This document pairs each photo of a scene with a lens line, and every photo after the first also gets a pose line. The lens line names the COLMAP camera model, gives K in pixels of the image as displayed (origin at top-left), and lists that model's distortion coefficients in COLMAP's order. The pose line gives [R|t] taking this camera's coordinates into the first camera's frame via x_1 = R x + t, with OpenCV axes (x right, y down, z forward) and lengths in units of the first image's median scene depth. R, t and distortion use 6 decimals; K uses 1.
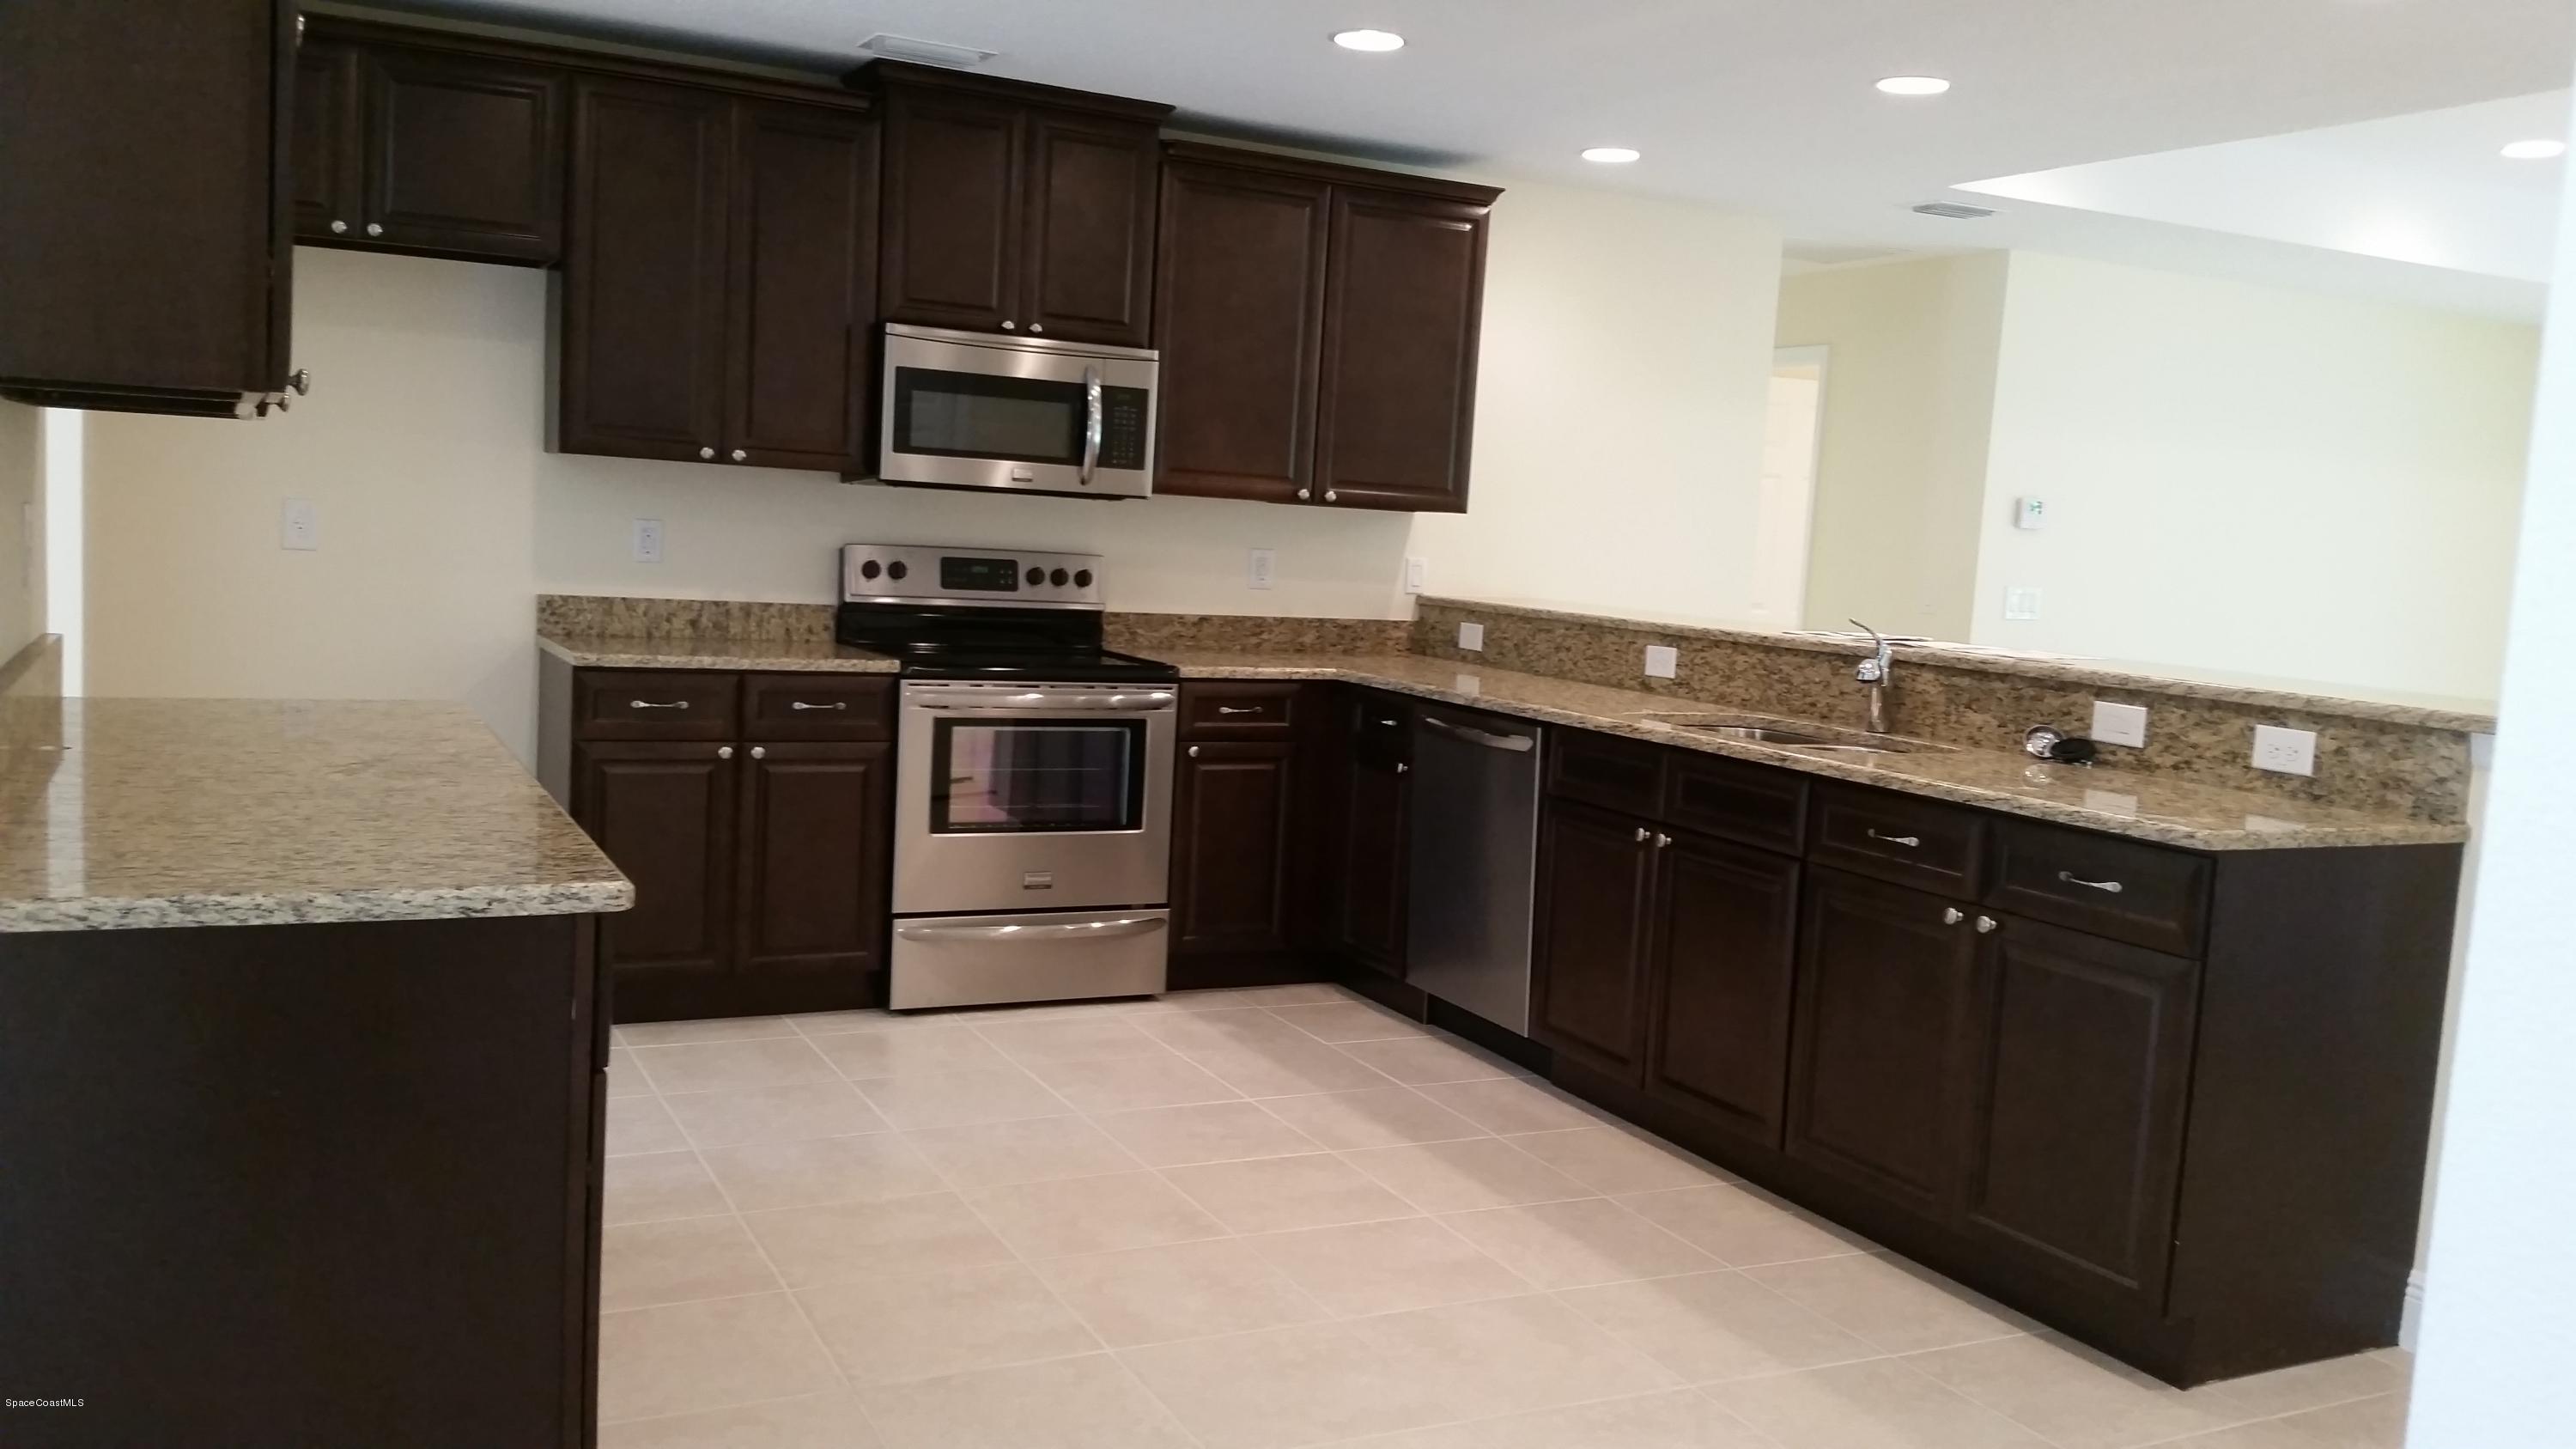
lens RADIAL K [[2071.8, 0, 1286.5], [0, 2071.8, 728.6], [0, 0, 1]] dist [0.164954, -0.379015]
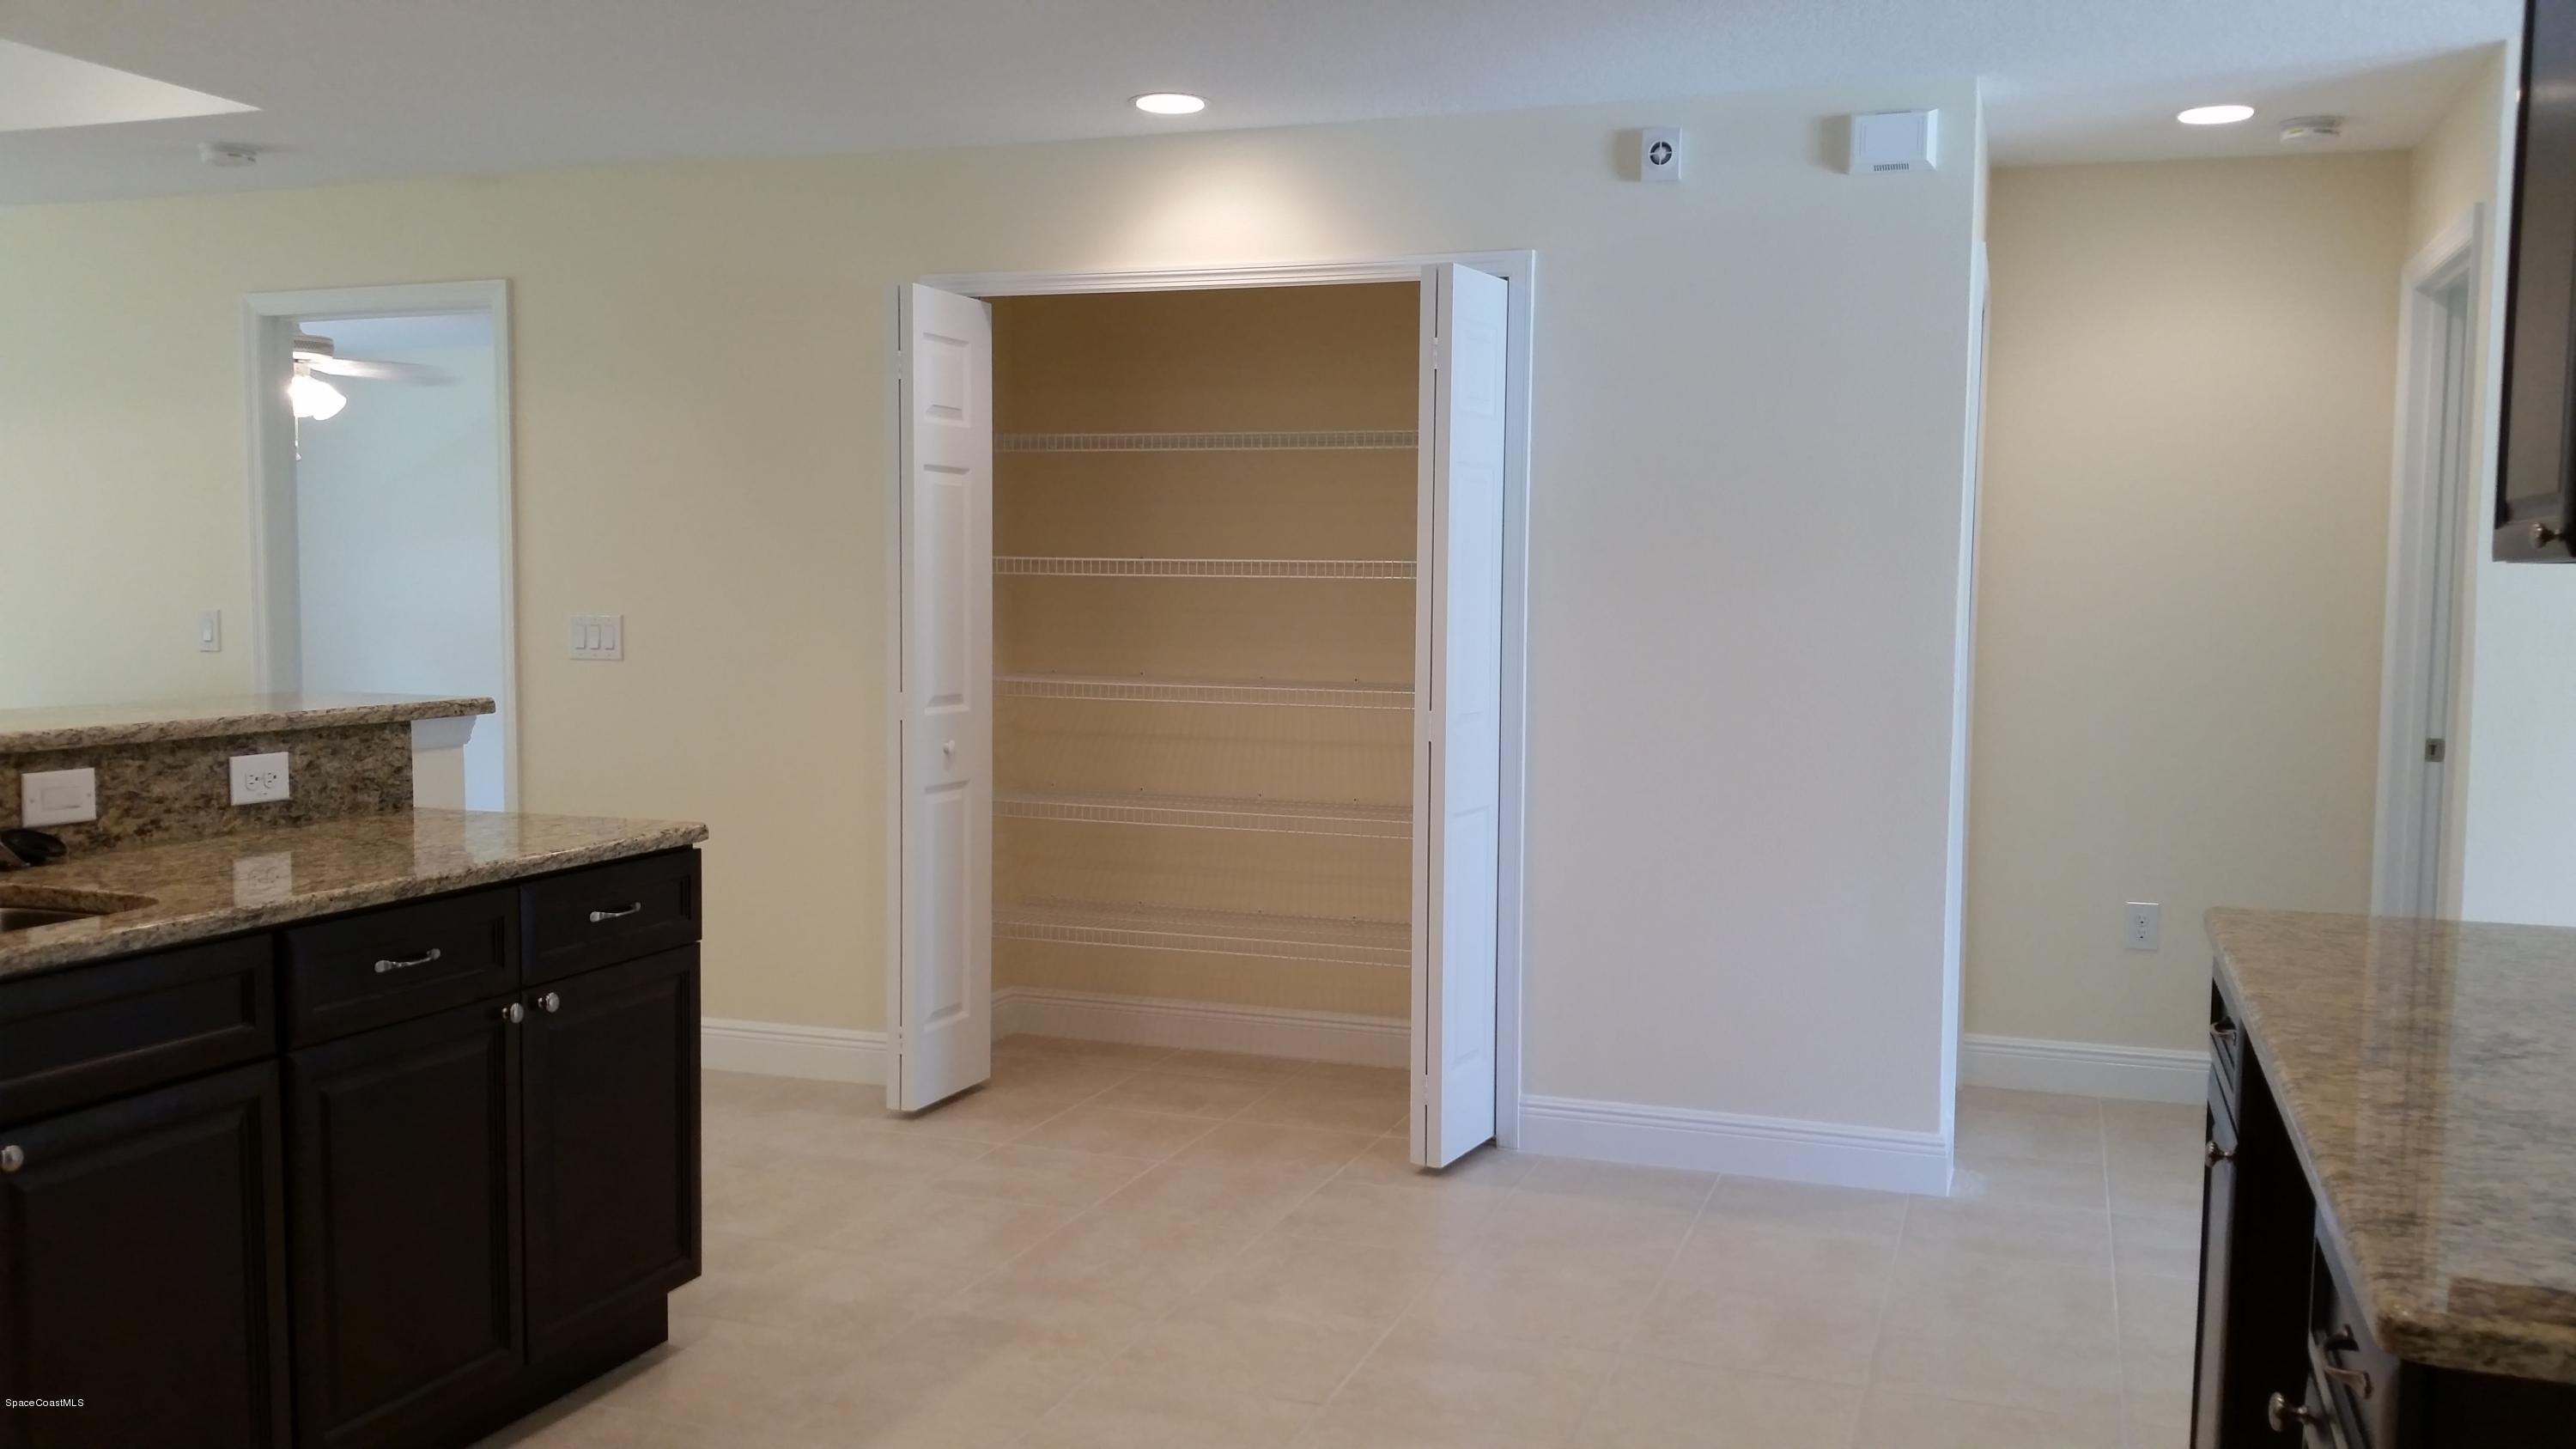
lens RADIAL K [[2164.1, 0, 1288.0], [0, 2164.1, 724.5], [0, 0, 1]] dist [-0.041324, 0.003795]
pose [[-0.685550, -0.112931, 0.719214, -0.460530], [0.026767, 0.983318, 0.179914, -0.156931], [-0.727534, 0.142591, -0.671091, 1.222017]]
